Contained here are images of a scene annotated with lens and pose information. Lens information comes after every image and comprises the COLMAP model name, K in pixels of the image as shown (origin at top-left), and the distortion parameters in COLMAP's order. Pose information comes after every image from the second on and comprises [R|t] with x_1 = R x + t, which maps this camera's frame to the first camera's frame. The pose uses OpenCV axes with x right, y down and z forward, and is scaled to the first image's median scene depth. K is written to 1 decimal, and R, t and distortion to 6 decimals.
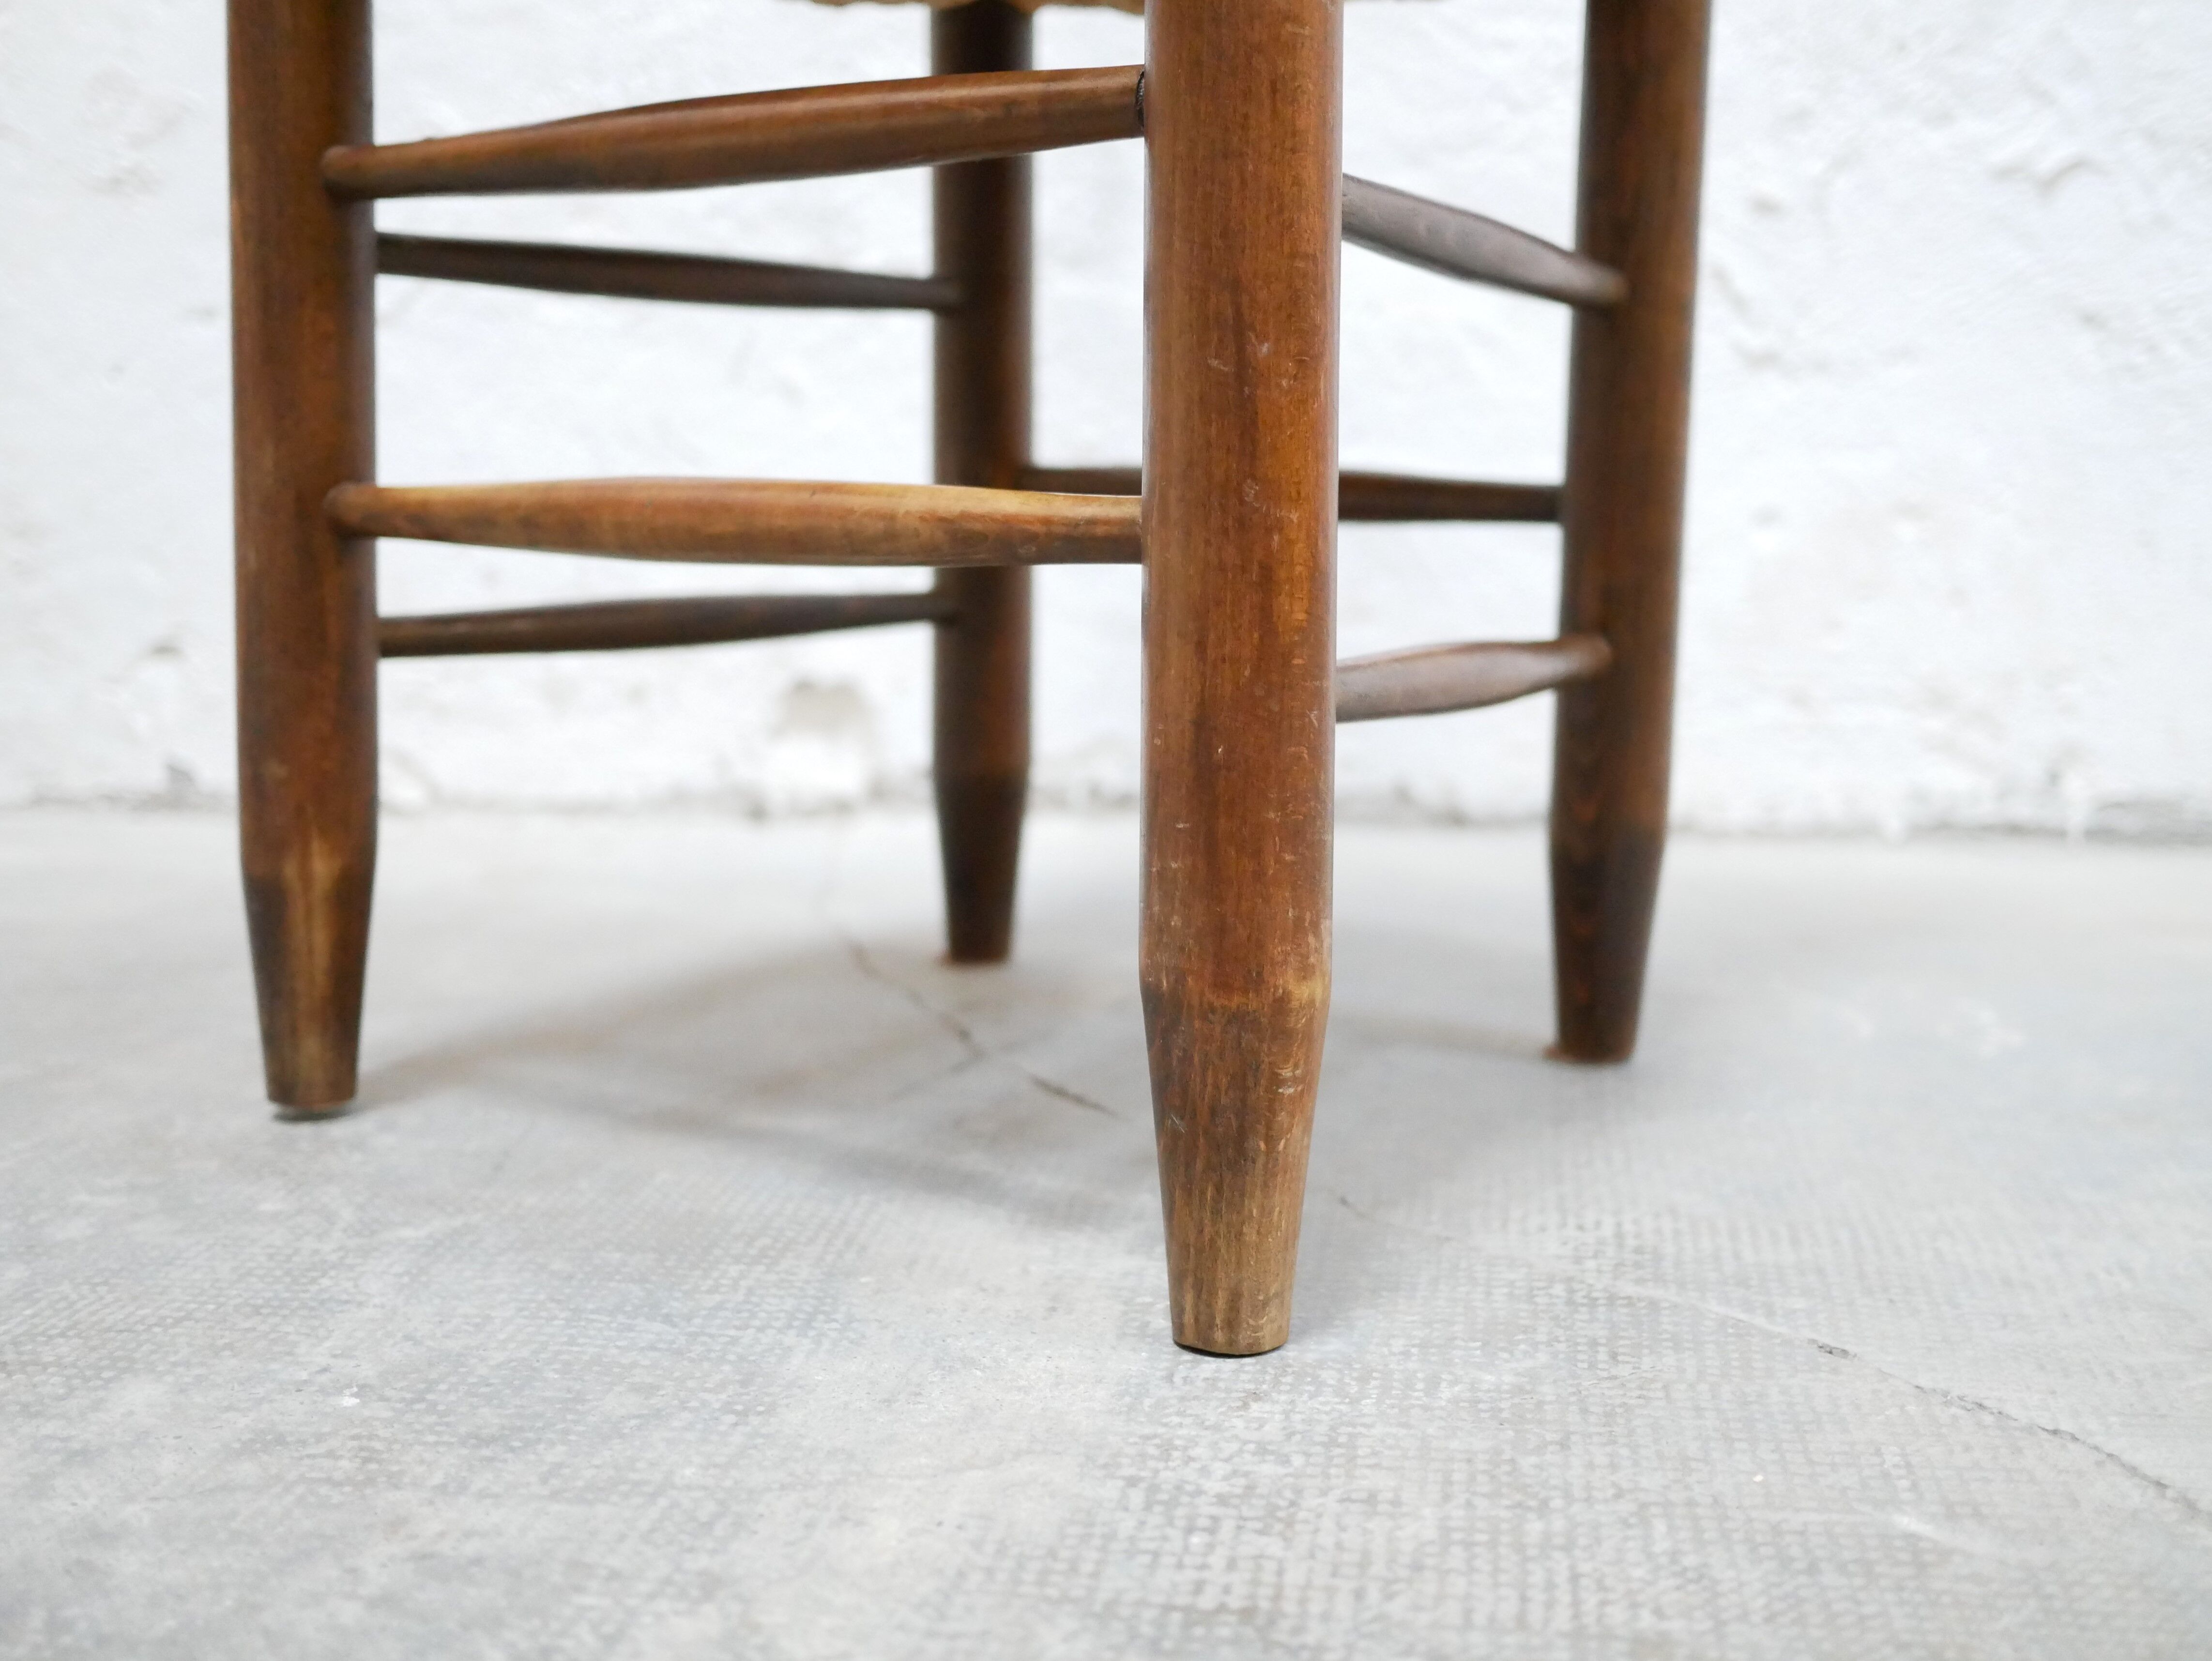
lens RADIAL K [[2559.0, 0, 1093.8], [0, 2559.0, 831.1], [0, 0, 1]] dist [-0.019045, 0.035300]
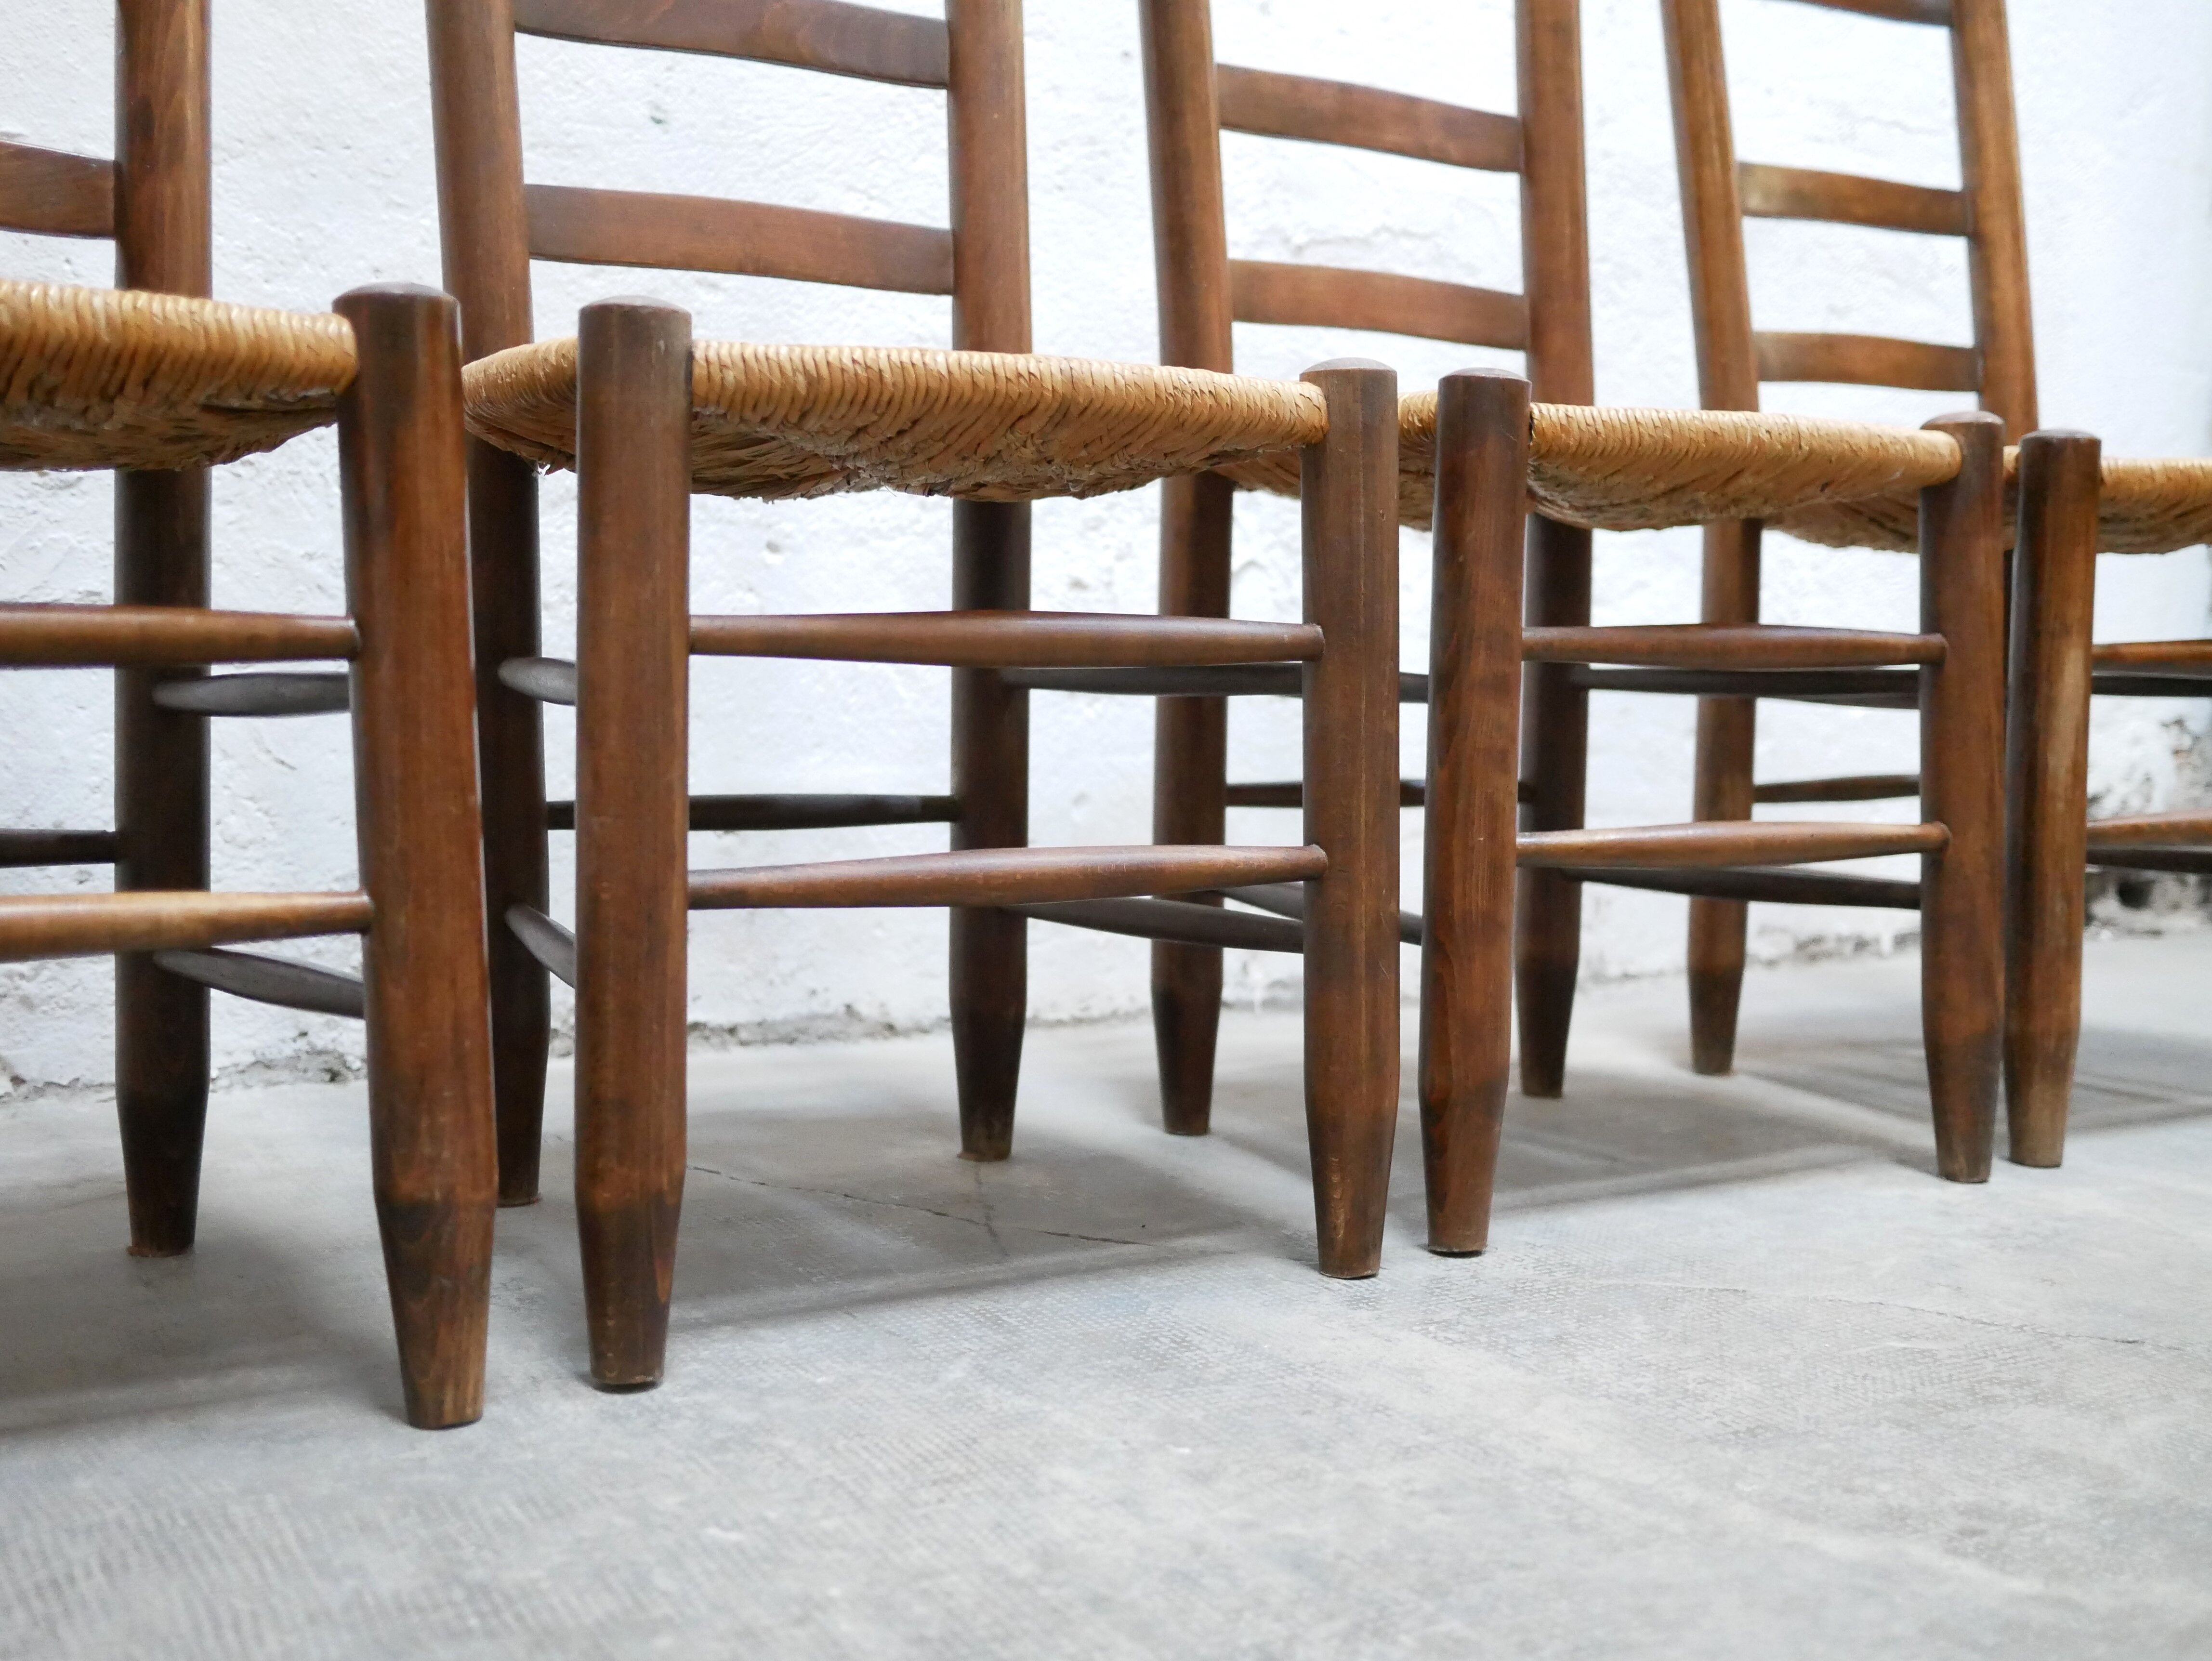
lens RADIAL K [[2530.7, 0, 1134.4], [0, 2530.7, 825.0], [0, 0, 1]] dist [-0.034296, 0.014184]
pose [[0.786861, -0.031506, 0.616326, -1.162020], [0.072430, 0.996509, -0.041529, -0.096548], [-0.612865, 0.077318, 0.786395, -0.241950]]
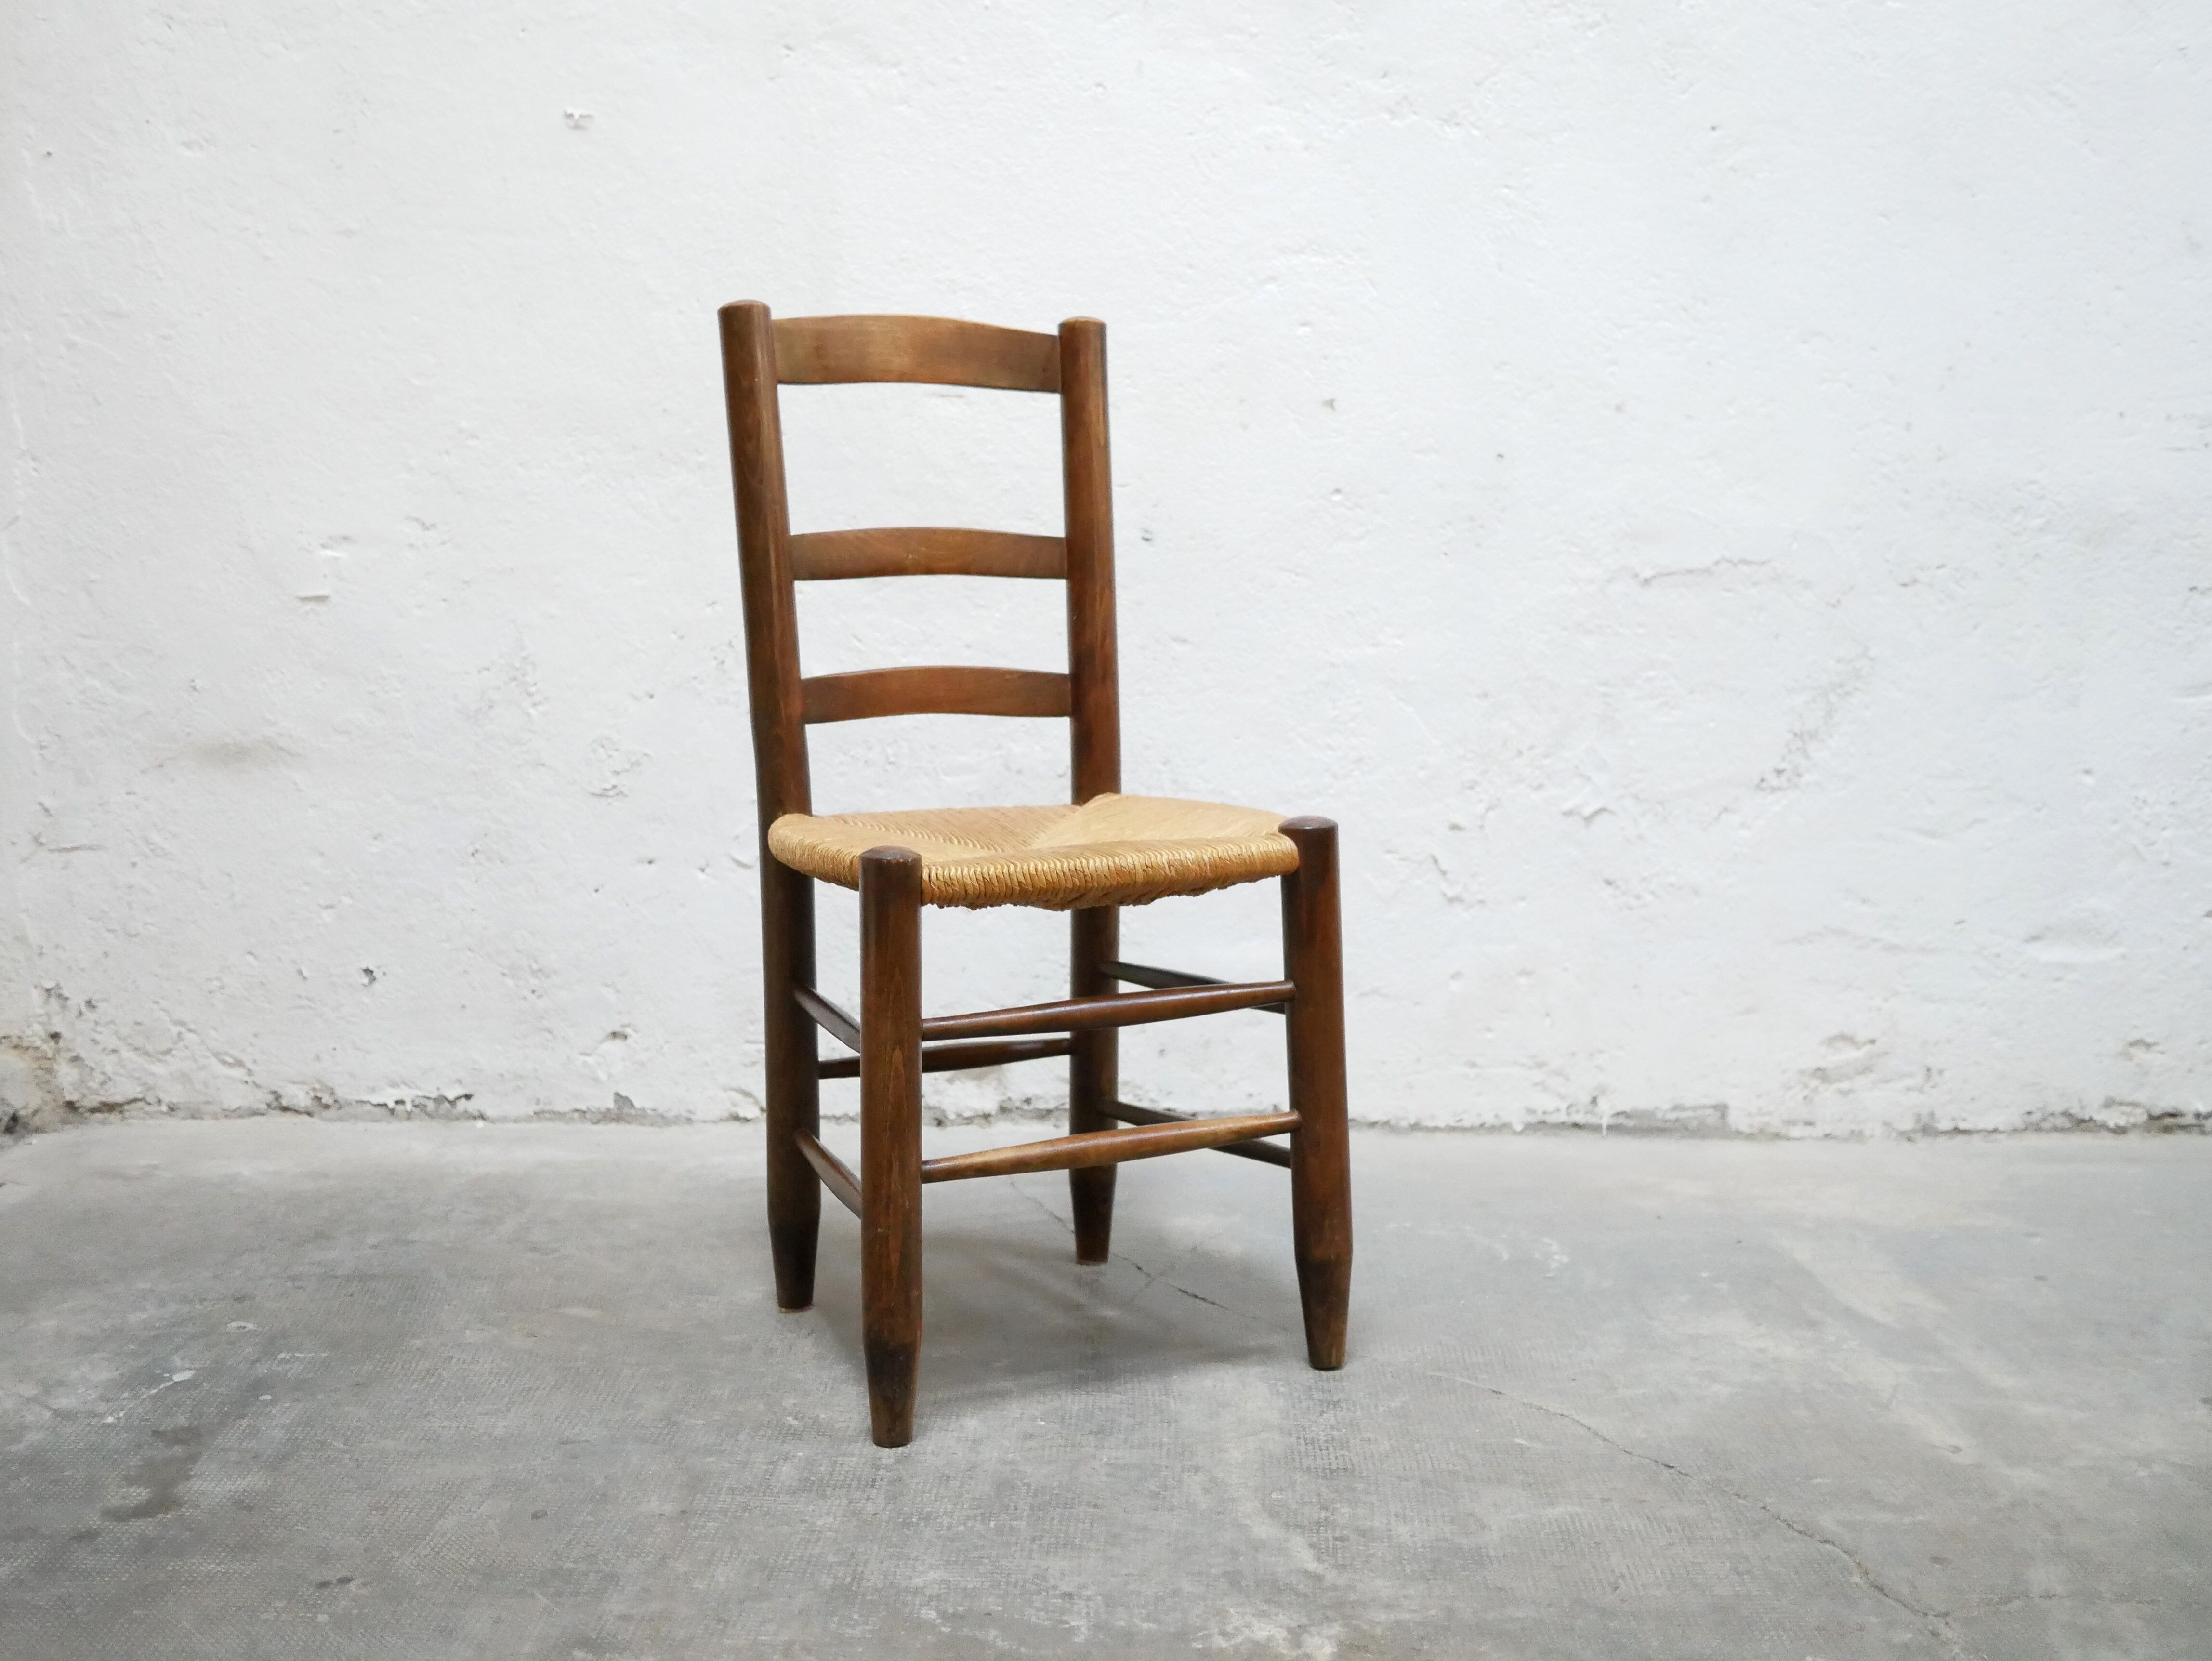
lens RADIAL K [[2542.9, 0, 1099.6], [0, 2542.9, 821.9], [0, 0, 1]] dist [-0.015275, 0.023806]
pose [[0.990641, 0.000284, 0.136494, -0.585389], [0.002501, 0.999792, -0.020229, -0.410378], [-0.136471, 0.020381, 0.990434, -1.924039]]
